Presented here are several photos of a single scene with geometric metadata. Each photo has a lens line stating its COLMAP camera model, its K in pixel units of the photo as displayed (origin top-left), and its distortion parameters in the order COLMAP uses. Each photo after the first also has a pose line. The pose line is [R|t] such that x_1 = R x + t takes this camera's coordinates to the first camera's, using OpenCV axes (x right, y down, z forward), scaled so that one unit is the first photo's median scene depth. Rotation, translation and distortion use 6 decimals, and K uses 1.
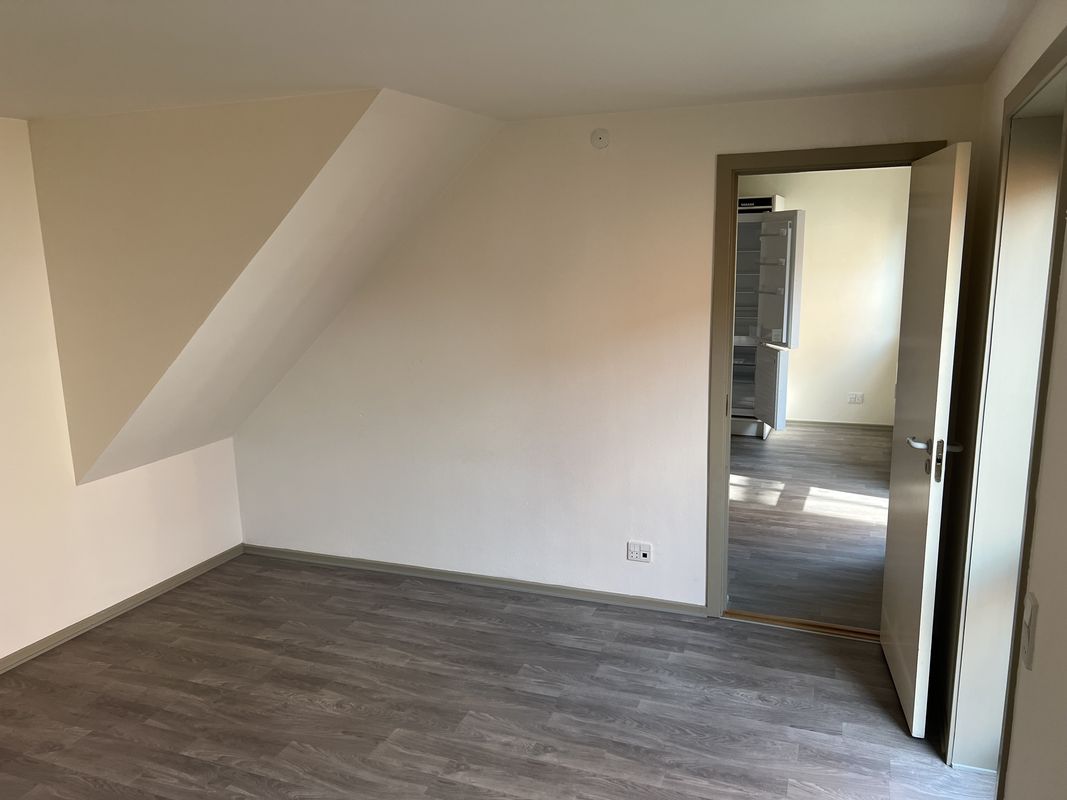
lens RADIAL K [[804.4, 0, 533.5], [0, 804.4, 400.0], [0, 0, 1]] dist [0.001195, -0.004563]
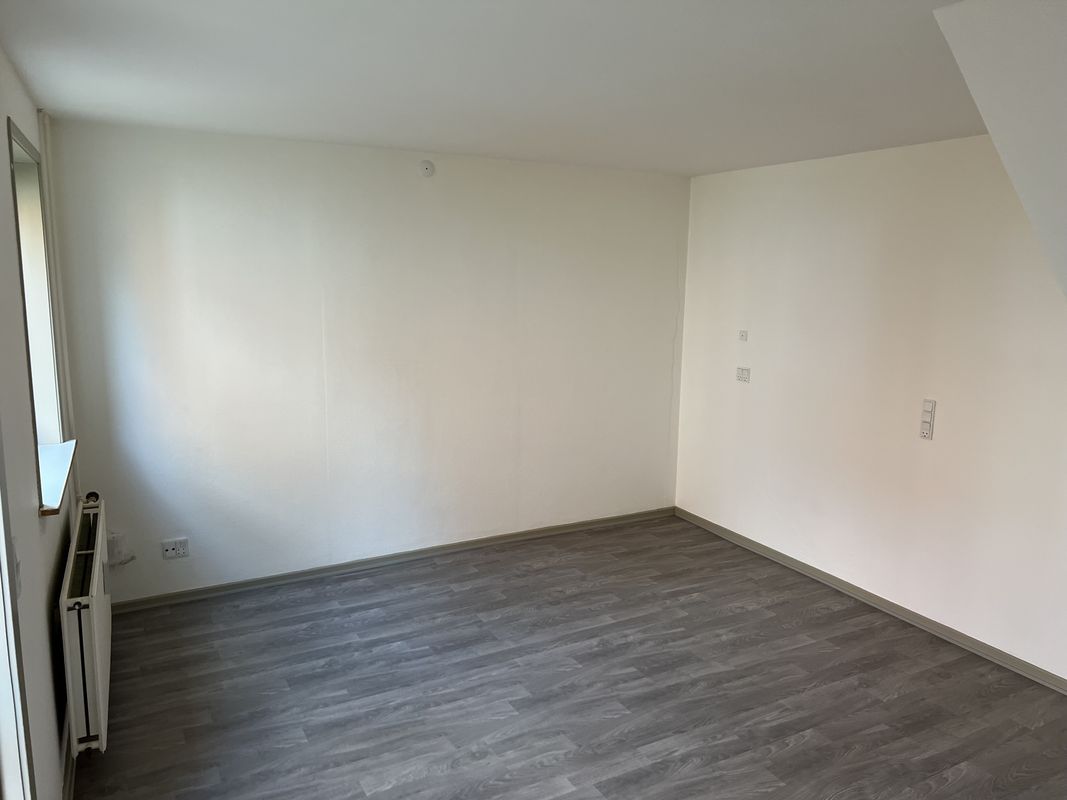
lens RADIAL K [[804.4, 0, 533.5], [0, 804.4, 400.0], [0, 0, 1]] dist [0.001195, -0.004563]
pose [[-0.649787, 0.139187, -0.747265, 0.334544], [-0.145564, 0.942111, 0.302055, -0.151136], [0.746049, 0.305047, -0.591911, 0.752748]]
